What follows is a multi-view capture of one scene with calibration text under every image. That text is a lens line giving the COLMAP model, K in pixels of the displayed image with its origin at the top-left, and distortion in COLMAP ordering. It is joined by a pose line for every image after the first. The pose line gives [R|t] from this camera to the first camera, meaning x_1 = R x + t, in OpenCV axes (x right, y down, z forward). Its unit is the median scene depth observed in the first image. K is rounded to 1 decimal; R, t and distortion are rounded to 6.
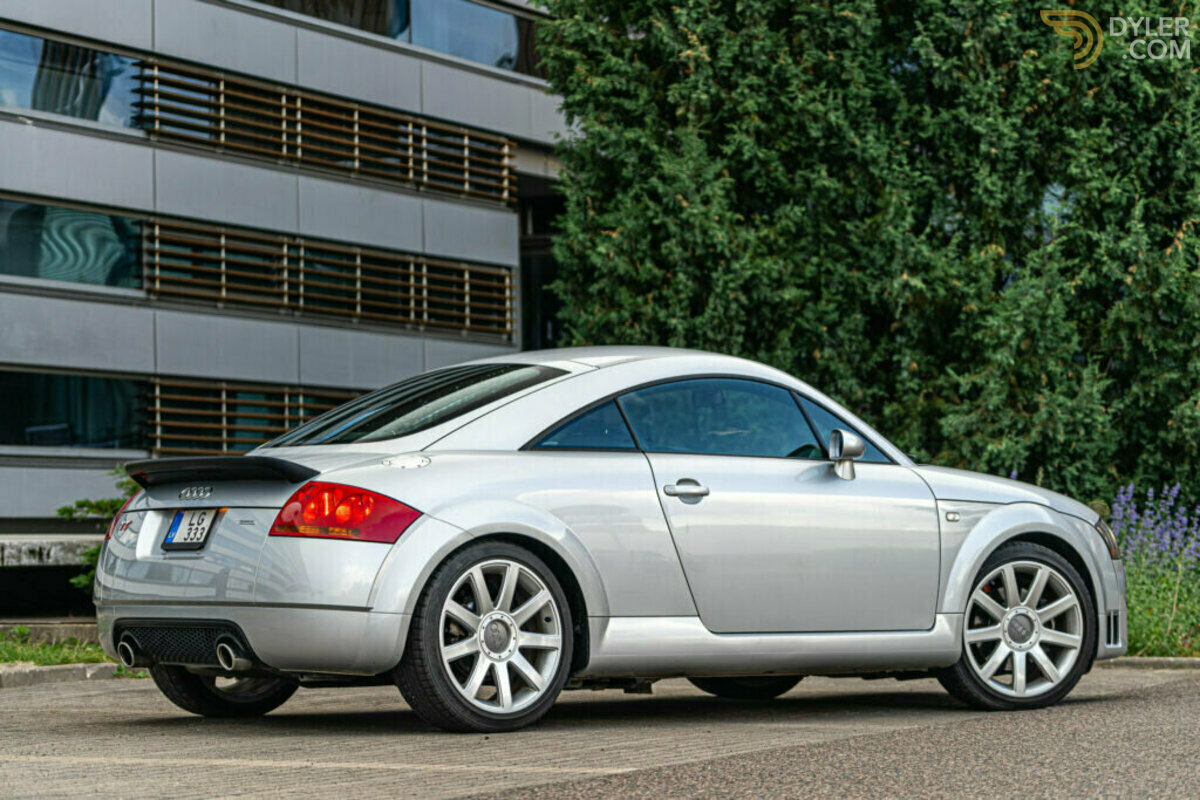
lens RADIAL K [[3588.3, 0, 600.0], [0, 3588.3, 400.0], [0, 0, 1]] dist [-0.041642, 0.355964]
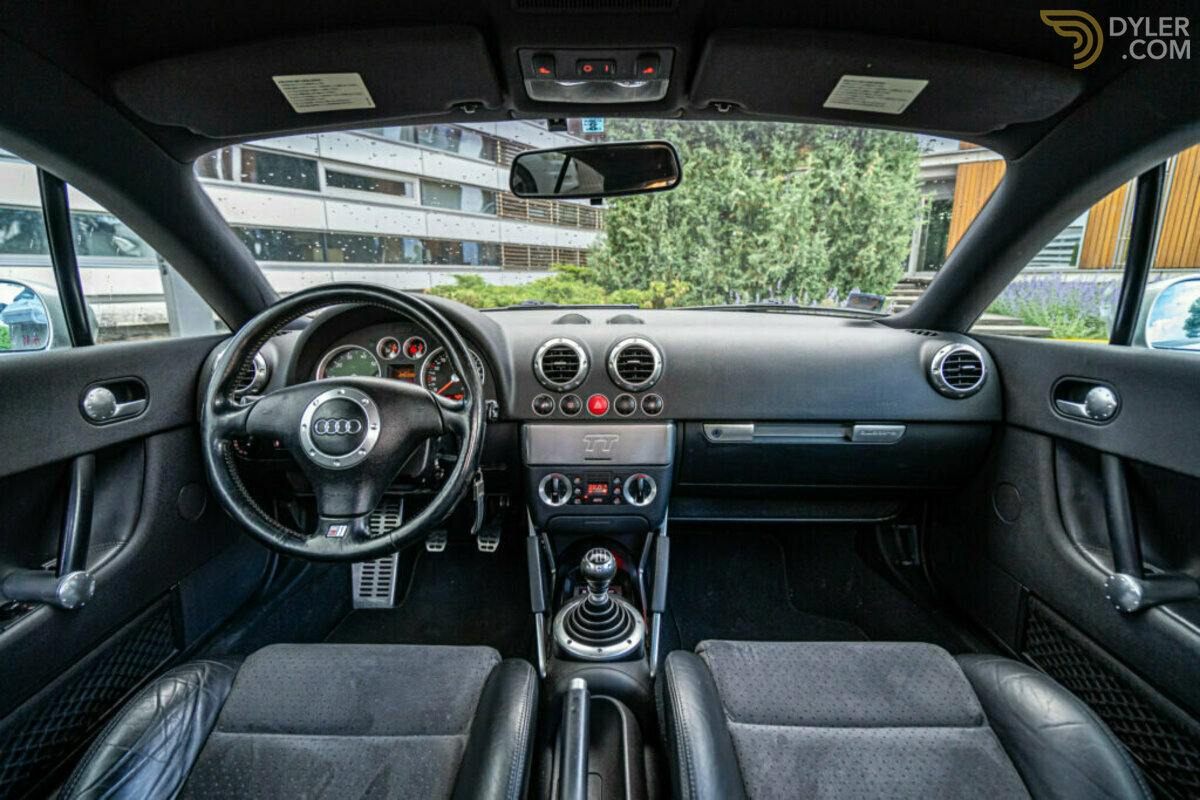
lens RADIAL K [[536.4, 0, 600.0], [0, 536.4, 400.0], [0, 0, 1]] dist [-0.015460, -0.000010]
pose [[0.984765, 0.047482, -0.167284, 0.061234], [-0.002460, 0.965706, 0.259626, 0.005433], [0.173875, -0.255259, 0.951110, 0.616215]]
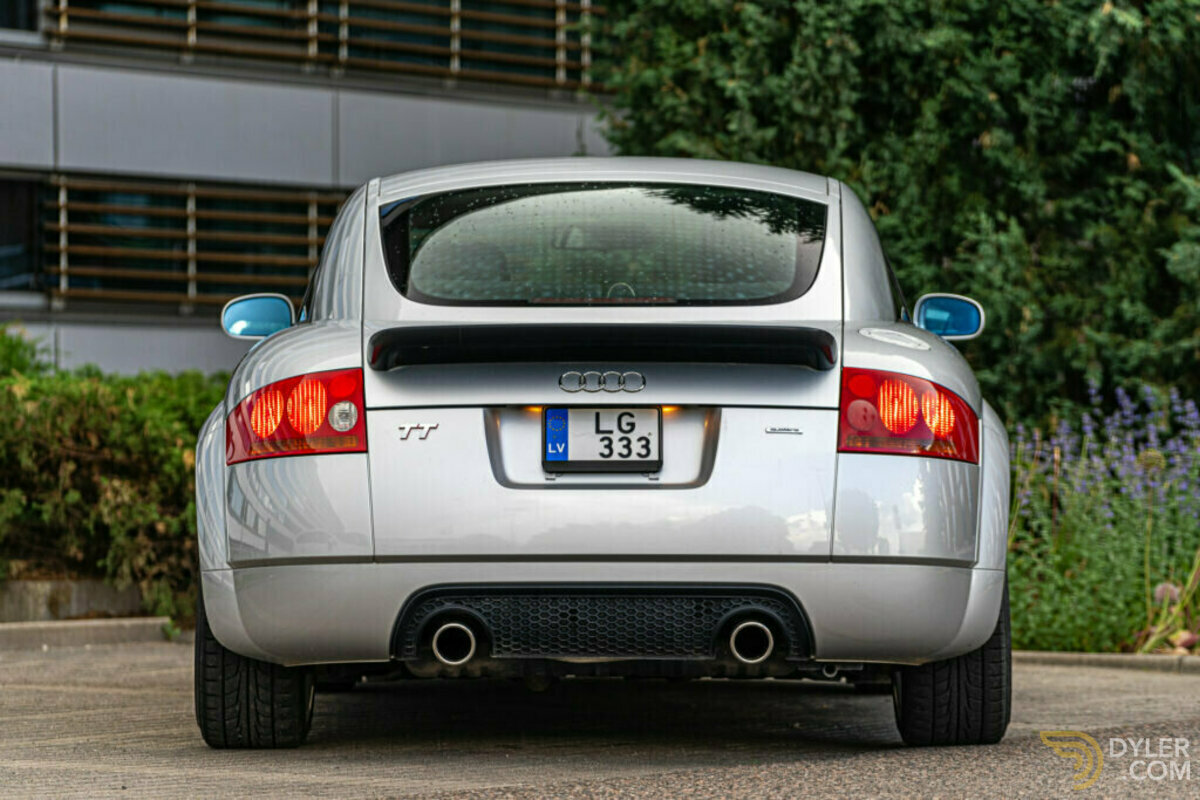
lens RADIAL K [[5692.8, 0, 600.0], [0, 5692.8, 400.0], [0, 0, 1]] dist [-0.054989, 5.985965]
pose [[0.986509, 0.009949, -0.163406, 0.151873], [-0.004568, 0.999436, 0.033274, -0.000806], [0.163645, -0.032078, 0.985998, 0.059560]]
